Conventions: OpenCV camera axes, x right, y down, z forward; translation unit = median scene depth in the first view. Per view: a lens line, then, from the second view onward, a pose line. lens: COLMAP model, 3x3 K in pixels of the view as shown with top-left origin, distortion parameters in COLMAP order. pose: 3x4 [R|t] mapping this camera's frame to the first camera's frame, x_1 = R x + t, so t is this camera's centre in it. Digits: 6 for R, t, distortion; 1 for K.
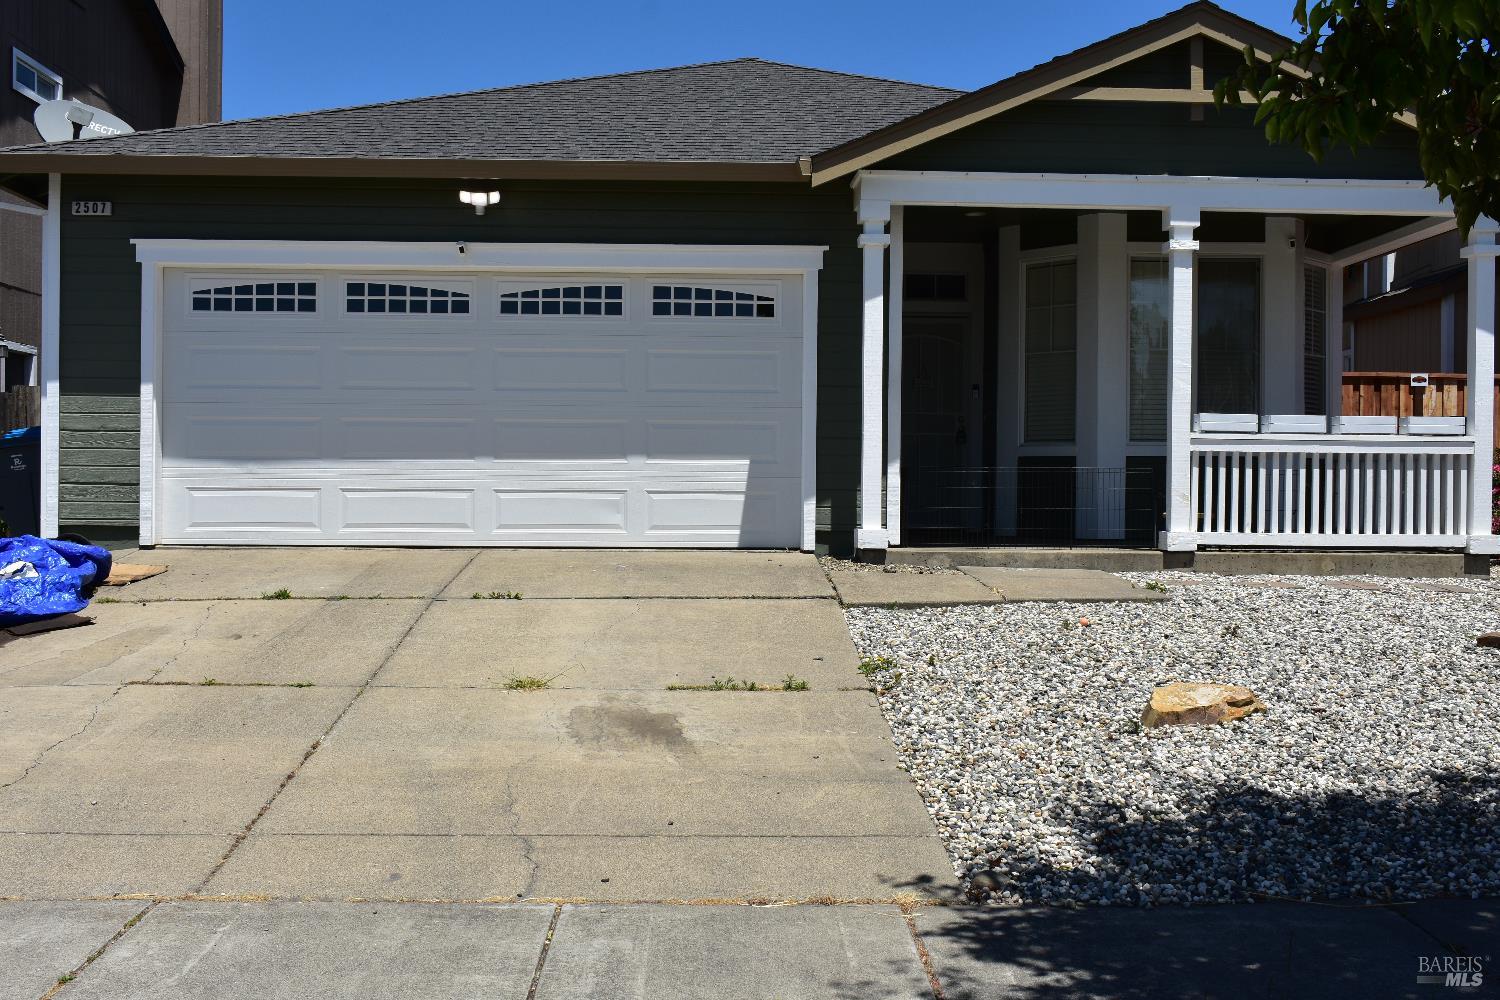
lens RADIAL K [[1525.9, 0, 748.8], [0, 1525.9, 503.9], [0, 0, 1]] dist [-0.034266, 0.000000]
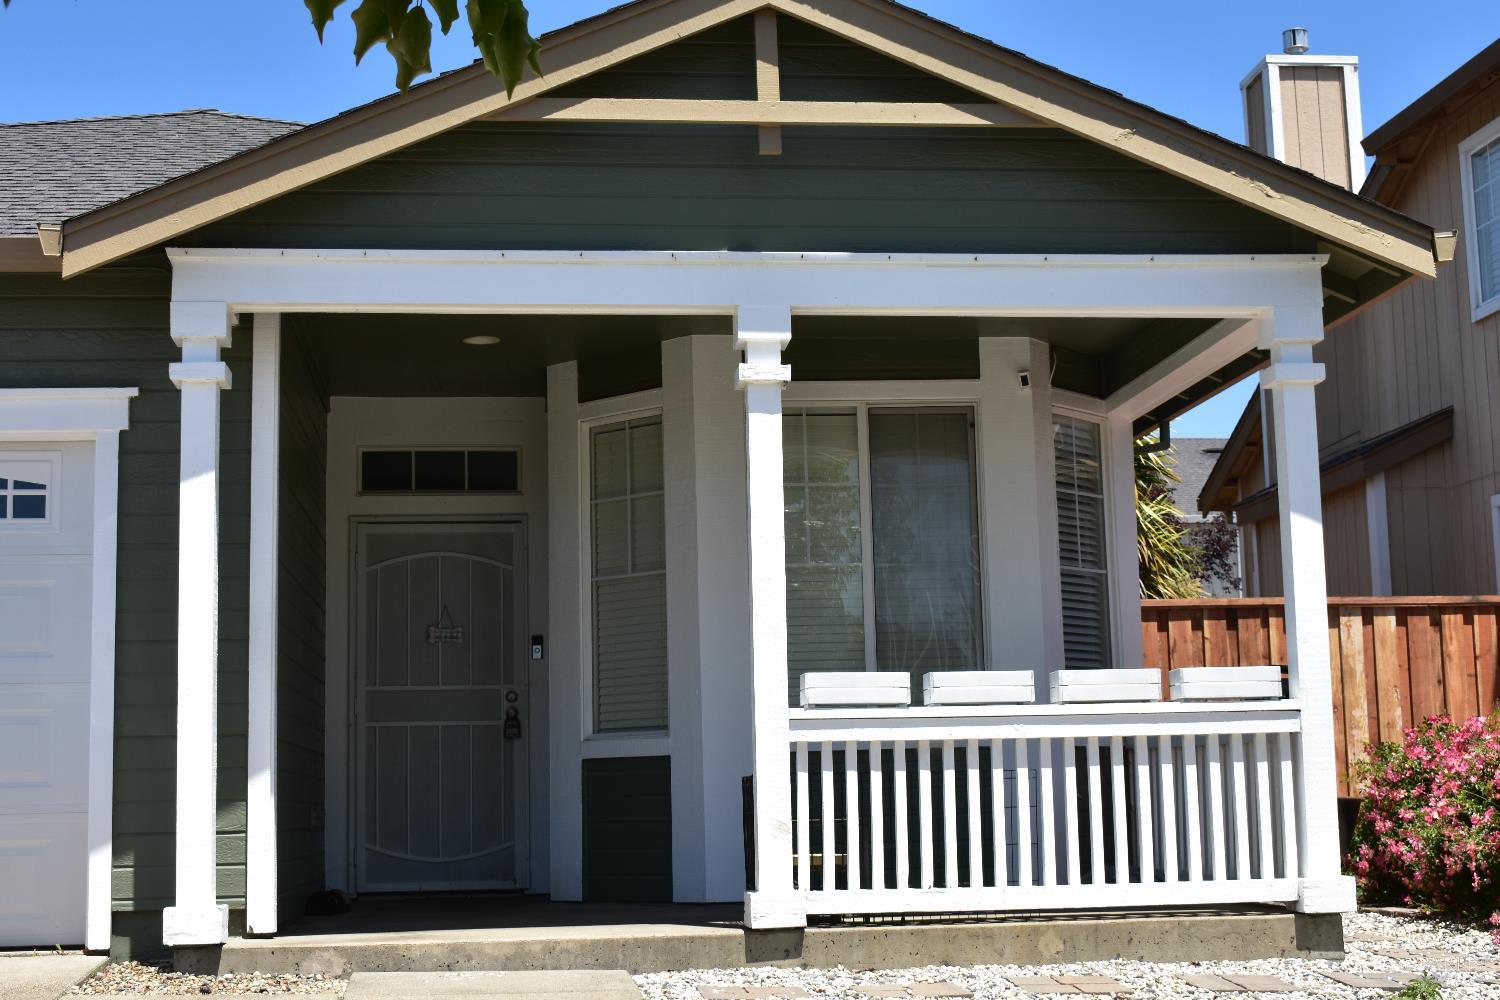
lens RADIAL K [[2232.5, 0, 750.4], [0, 2232.5, 496.1], [0, 0, 1]] dist [-0.040182, 0.000000]
pose [[0.995512, -0.018815, 0.092748, 0.202022], [0.032204, 0.988899, -0.145055, -0.006464], [-0.088989, 0.147391, 0.985067, 0.195525]]
